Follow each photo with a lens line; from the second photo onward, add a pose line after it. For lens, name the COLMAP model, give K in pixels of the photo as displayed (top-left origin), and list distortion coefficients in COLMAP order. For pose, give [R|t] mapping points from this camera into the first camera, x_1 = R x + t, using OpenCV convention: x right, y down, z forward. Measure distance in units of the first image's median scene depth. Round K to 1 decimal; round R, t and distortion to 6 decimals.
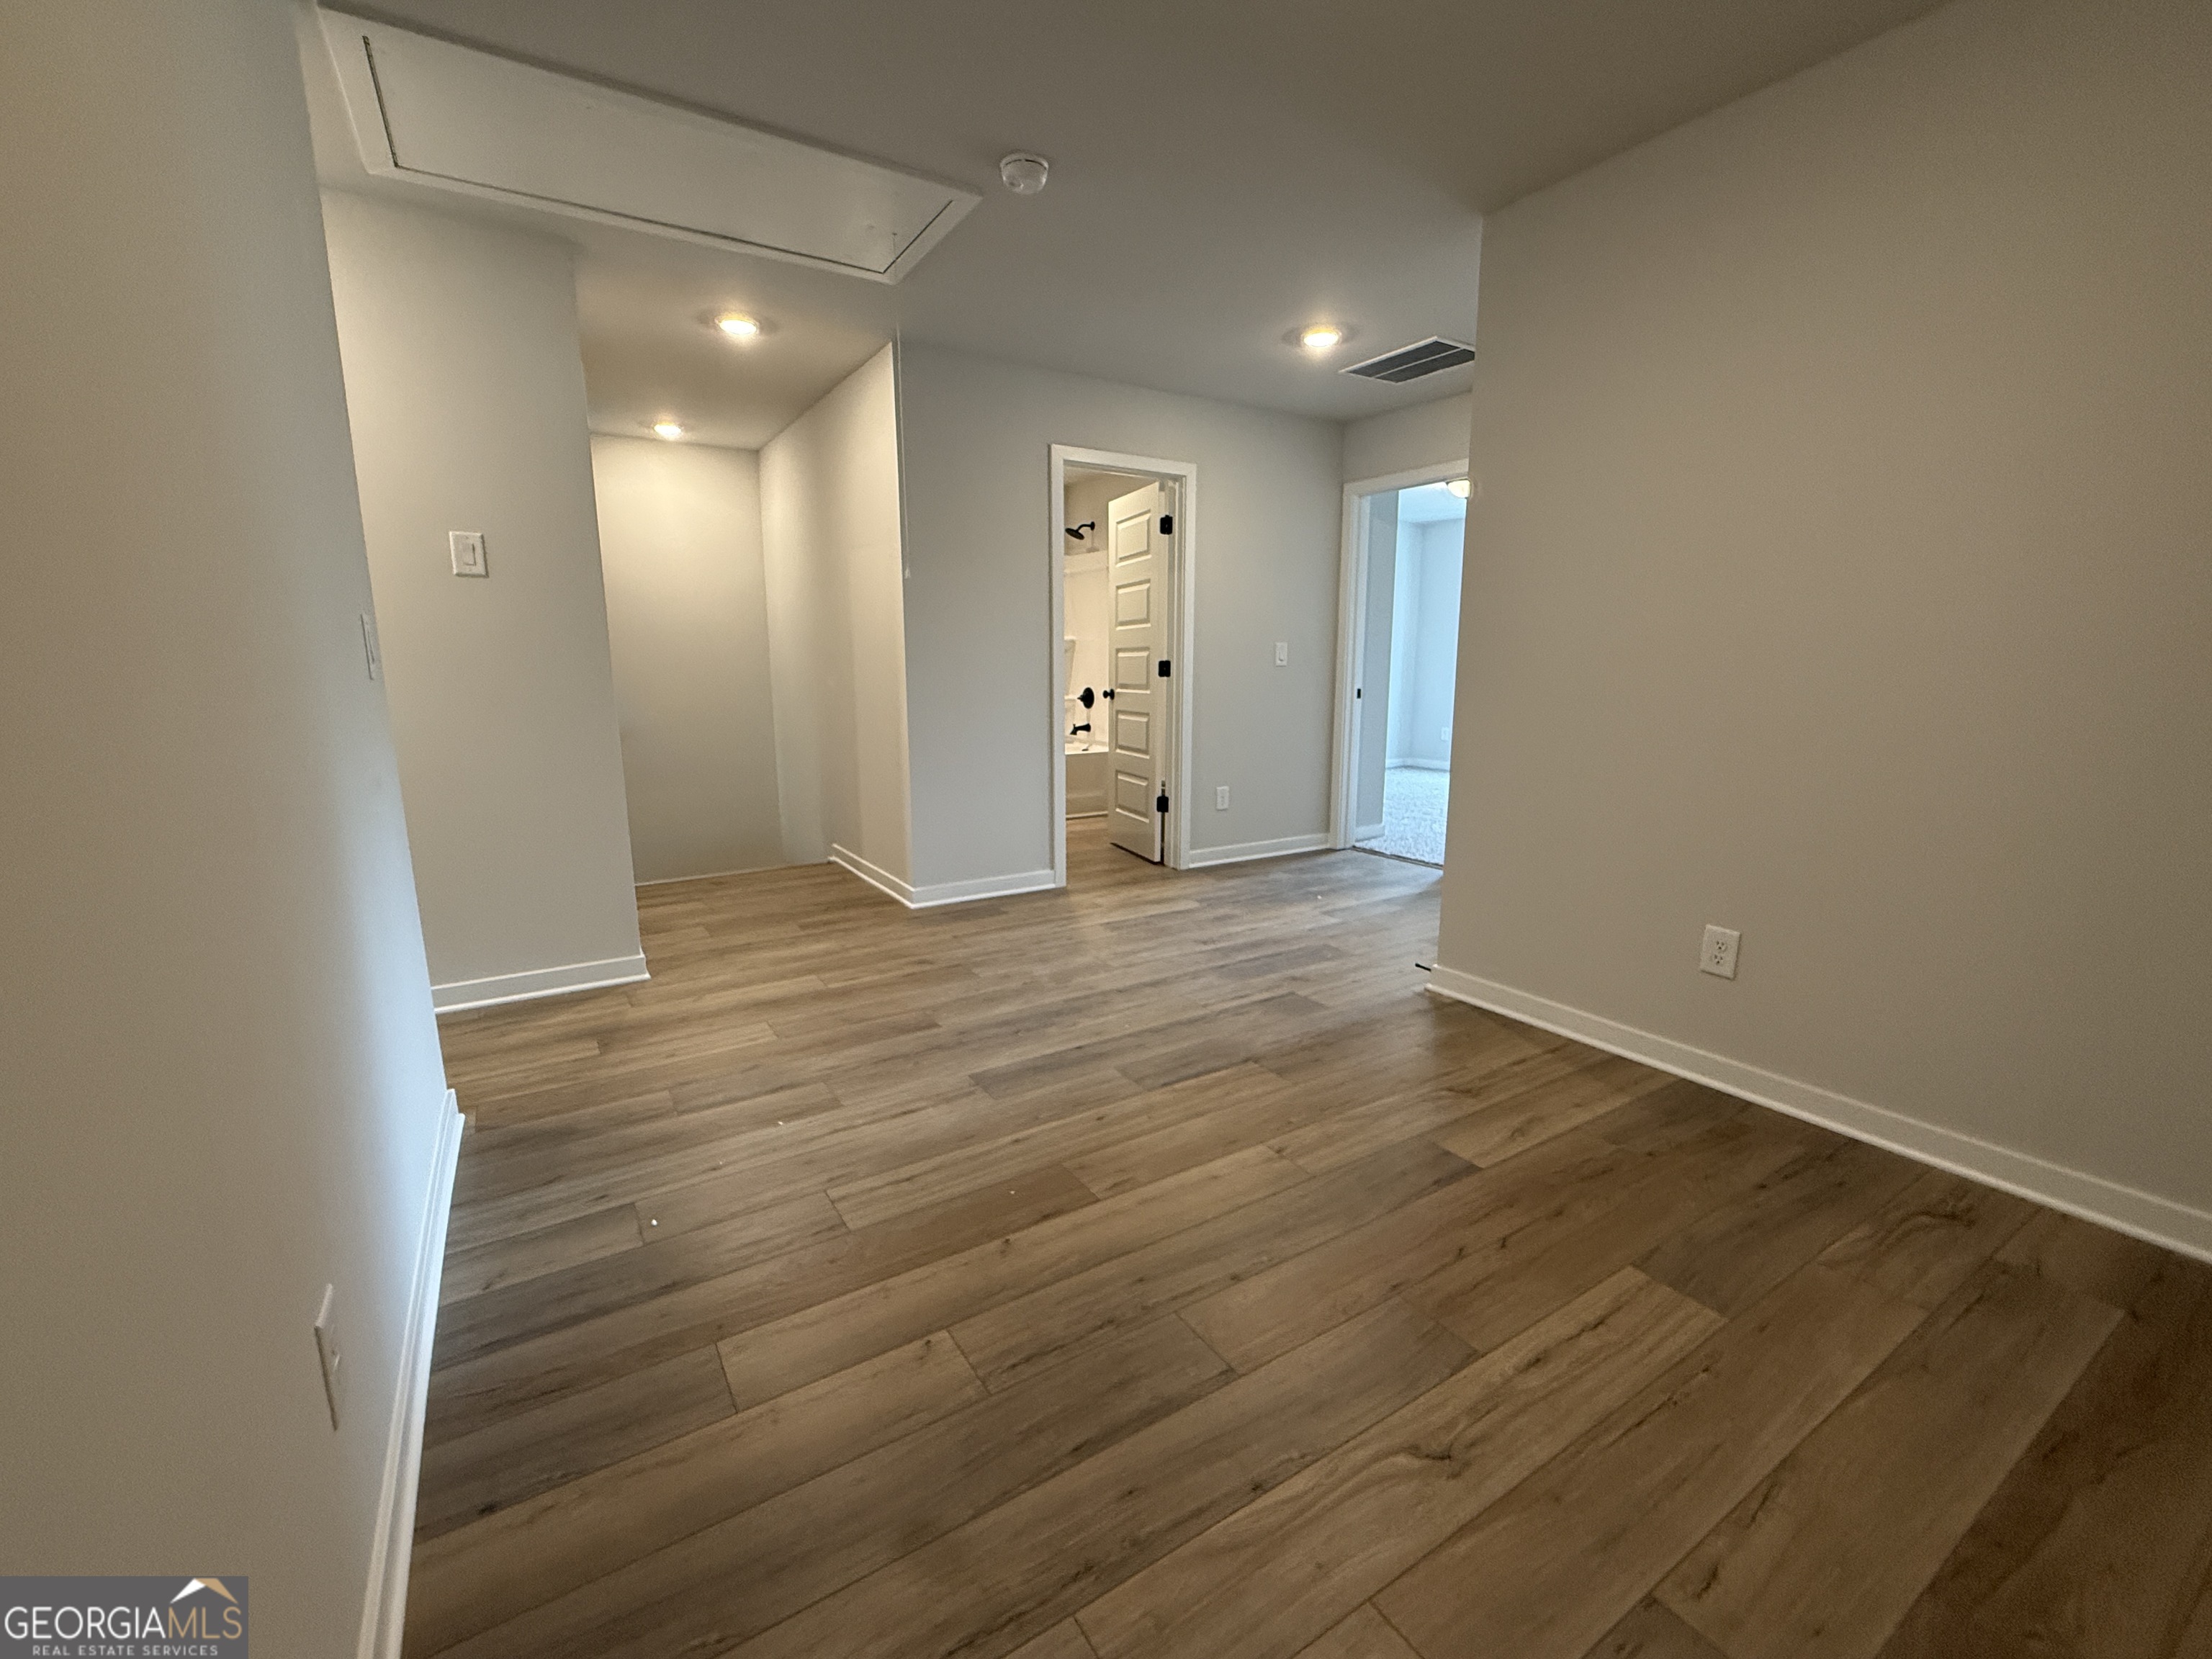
lens RADIAL K [[935.6, 0, 1106.0], [0, 935.6, 829.5], [0, 0, 1]] dist [-0.000979, -0.000039]
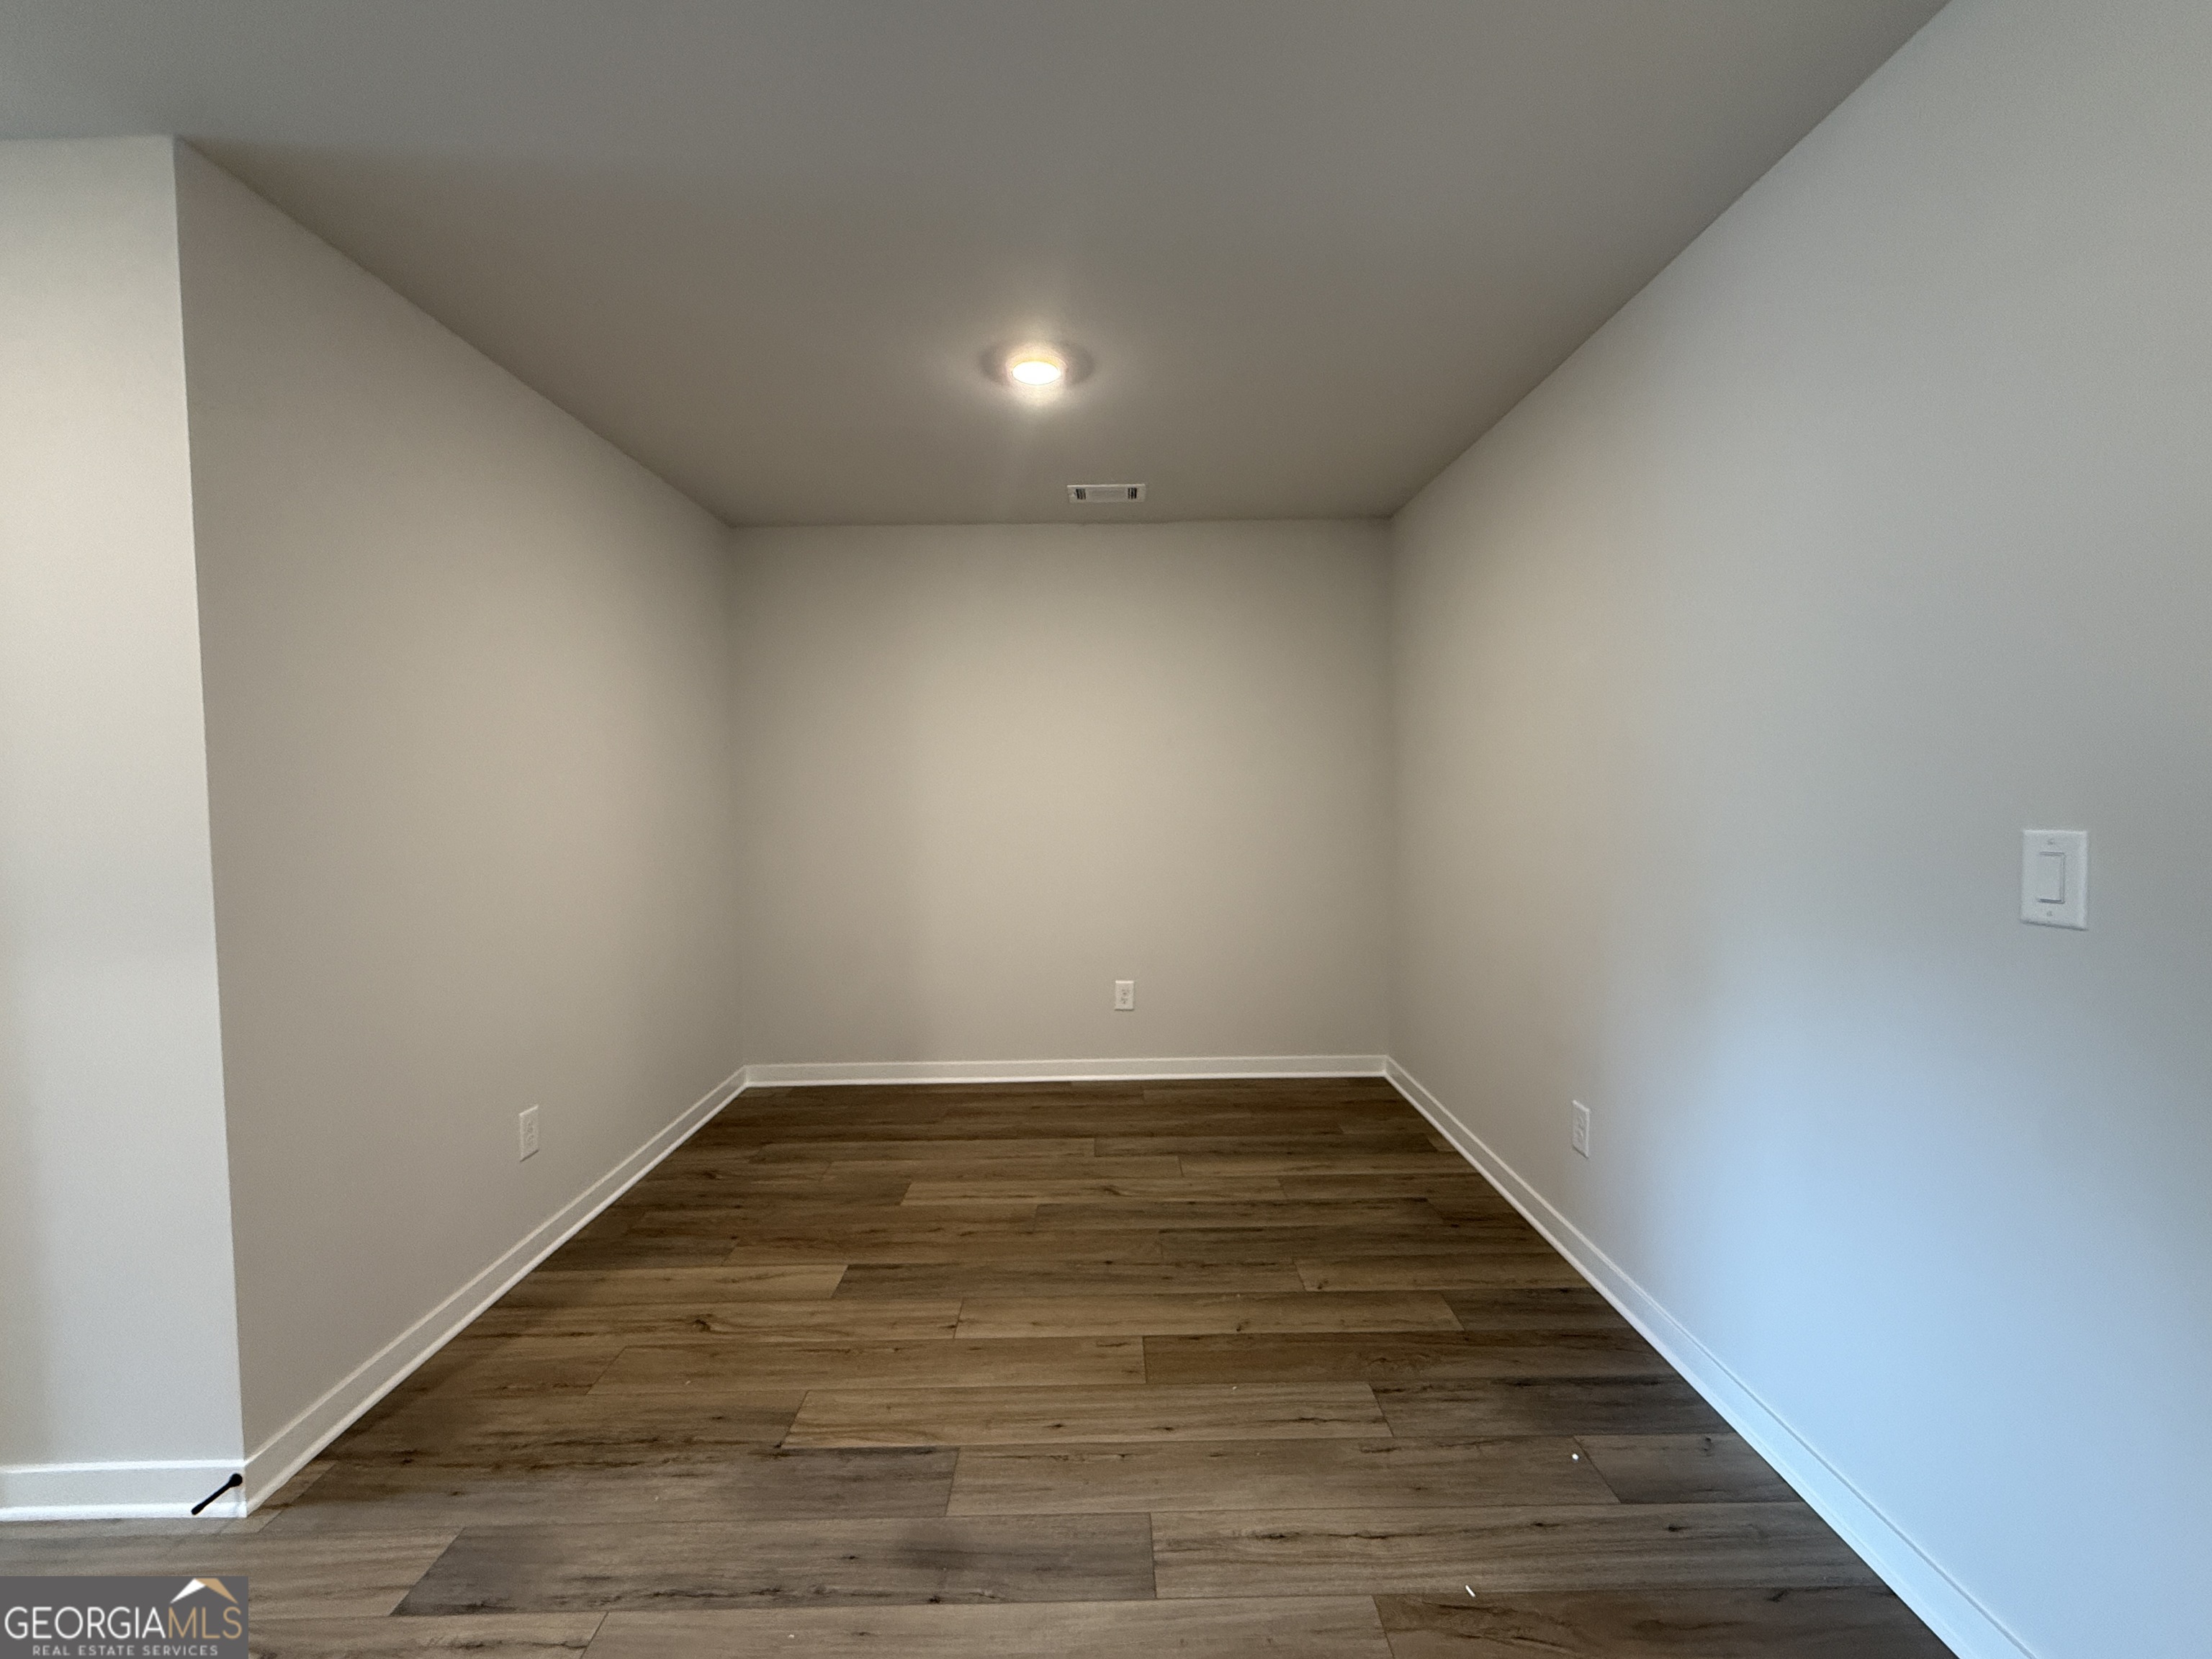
lens RADIAL K [[935.6, 0, 1106.0], [0, 935.6, 829.5], [0, 0, 1]] dist [-0.000979, -0.000039]
pose [[-0.851382, -0.007037, 0.524498, -0.442217], [0.108349, 0.975987, 0.188970, -0.329071], [-0.513234, 0.217715, -0.830176, 1.466145]]
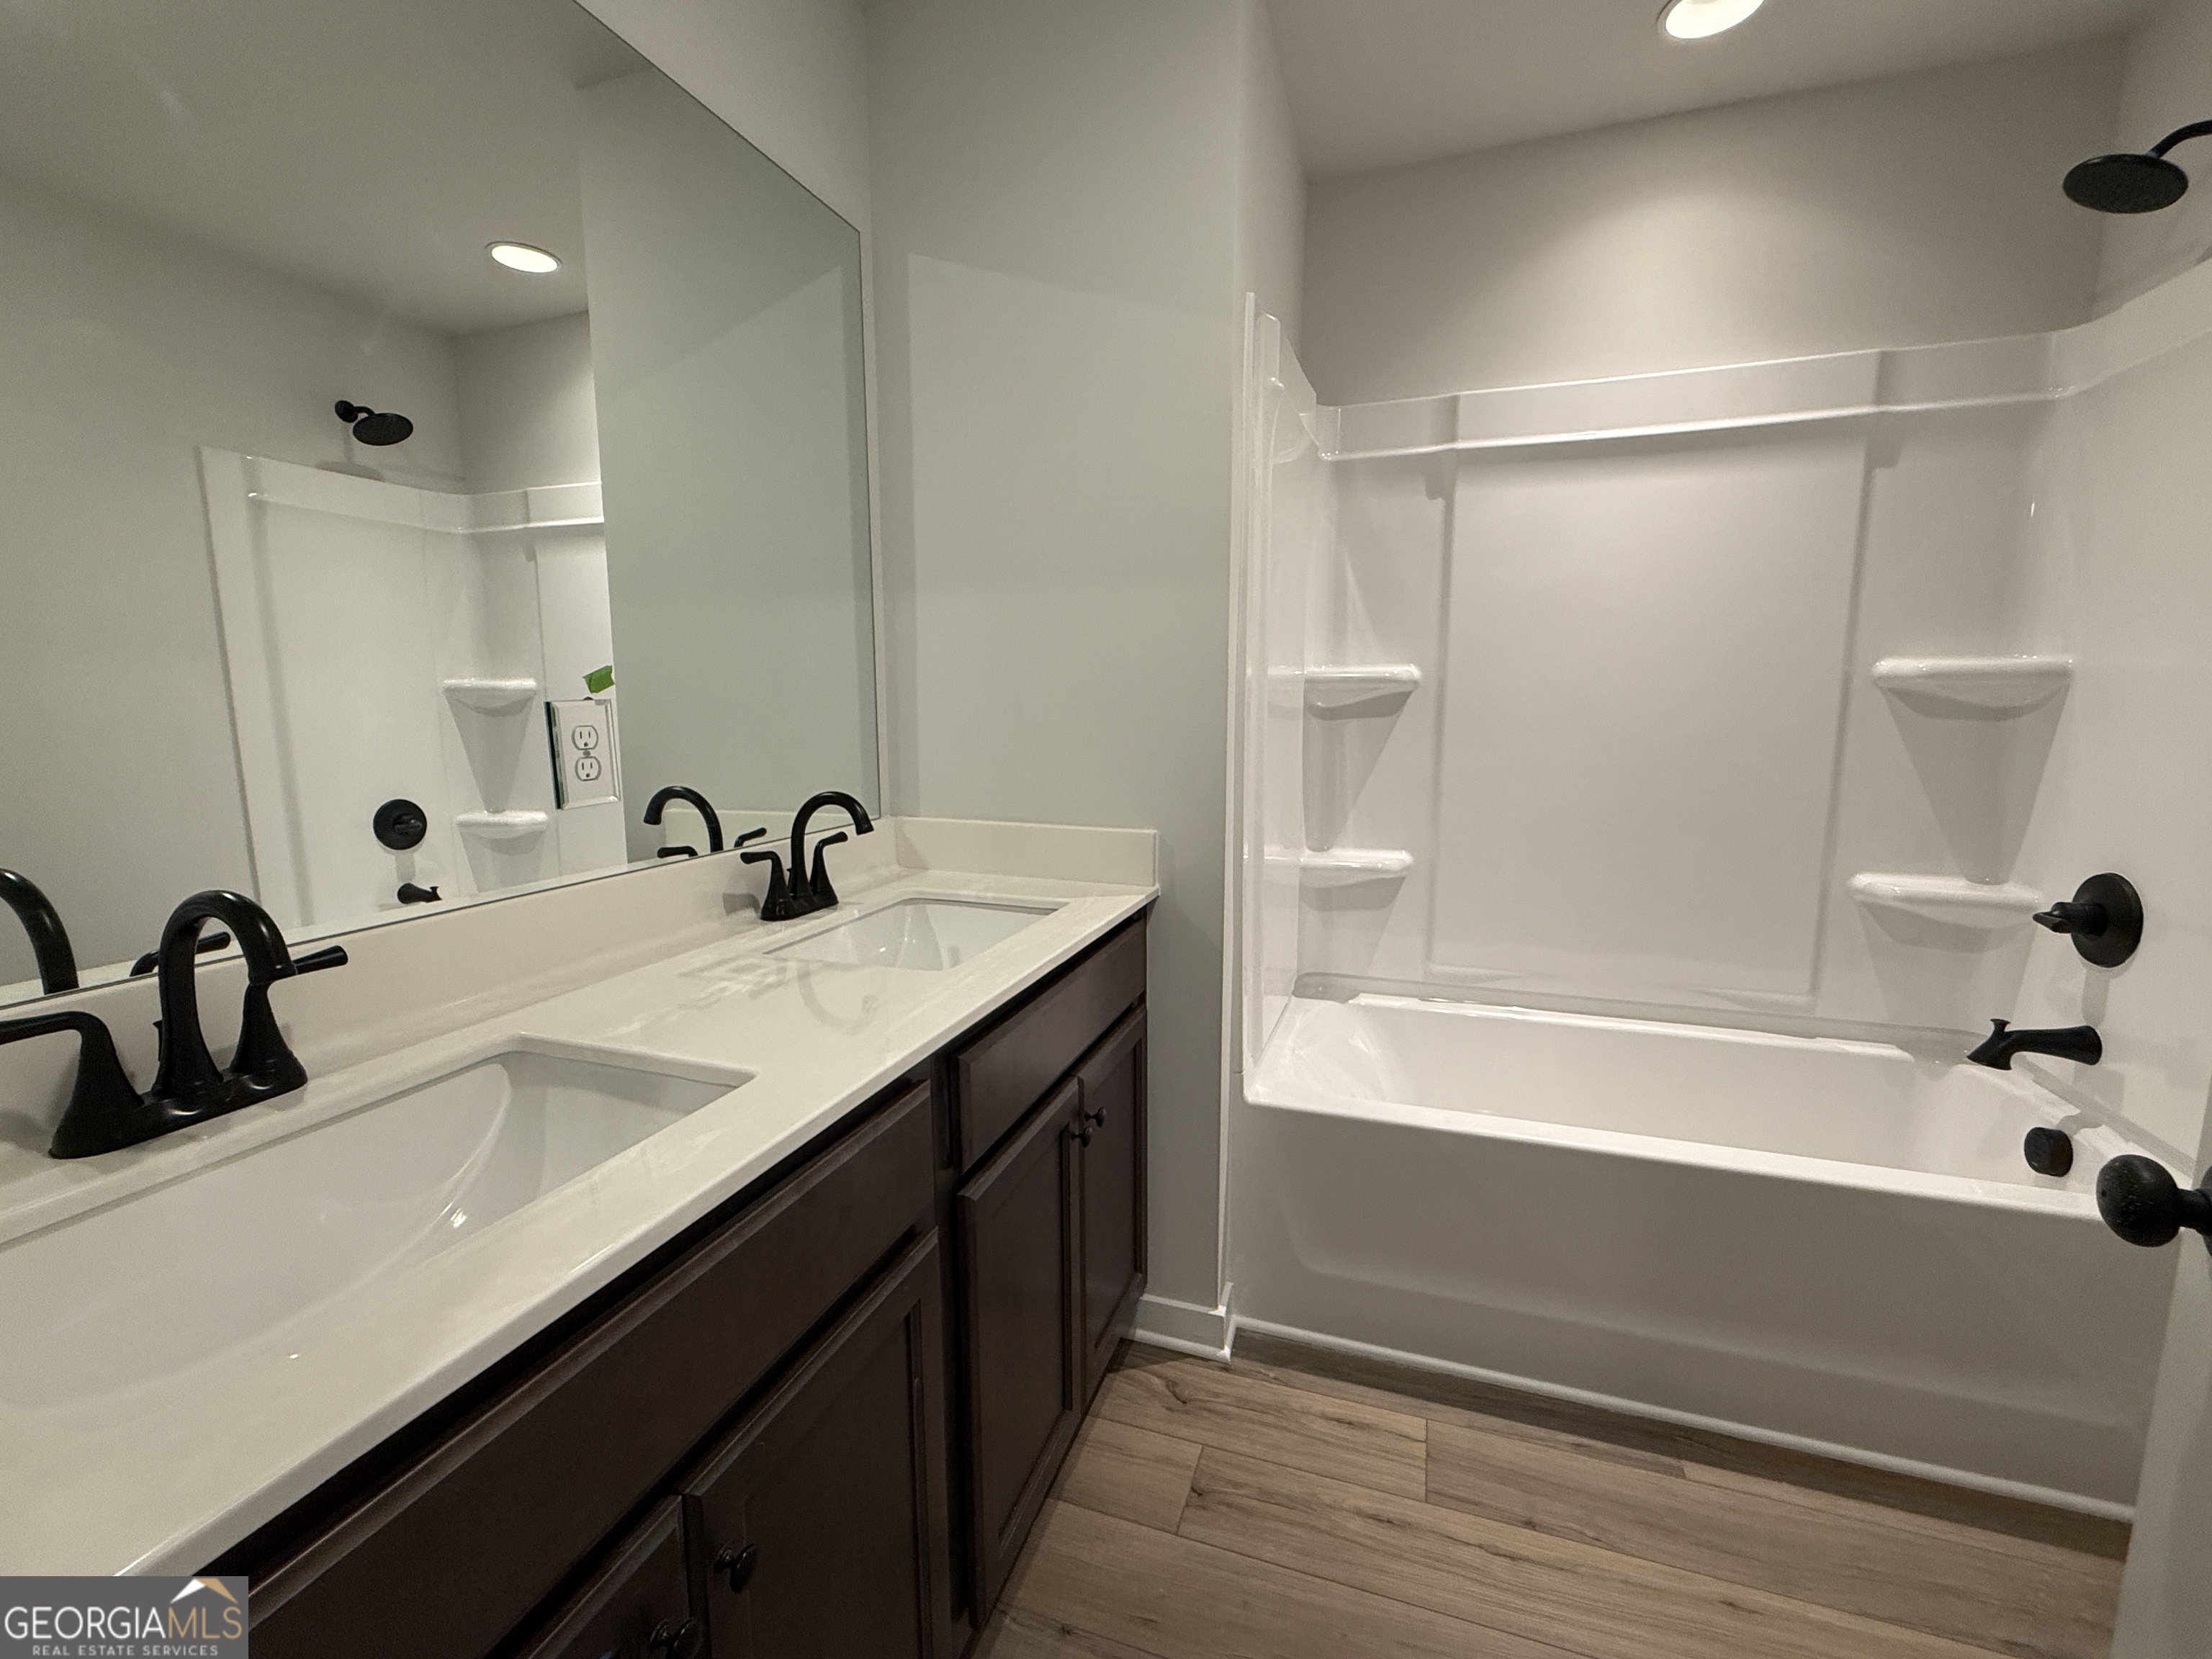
lens RADIAL K [[935.6, 0, 1106.0], [0, 935.6, 829.5], [0, 0, 1]] dist [-0.000979, -0.000039]
pose [[0.625165, 0.110955, -0.772565, 0.006360], [-0.138785, 0.989872, 0.029859, -0.395209], [0.768054, 0.088553, 0.634233, 1.943456]]
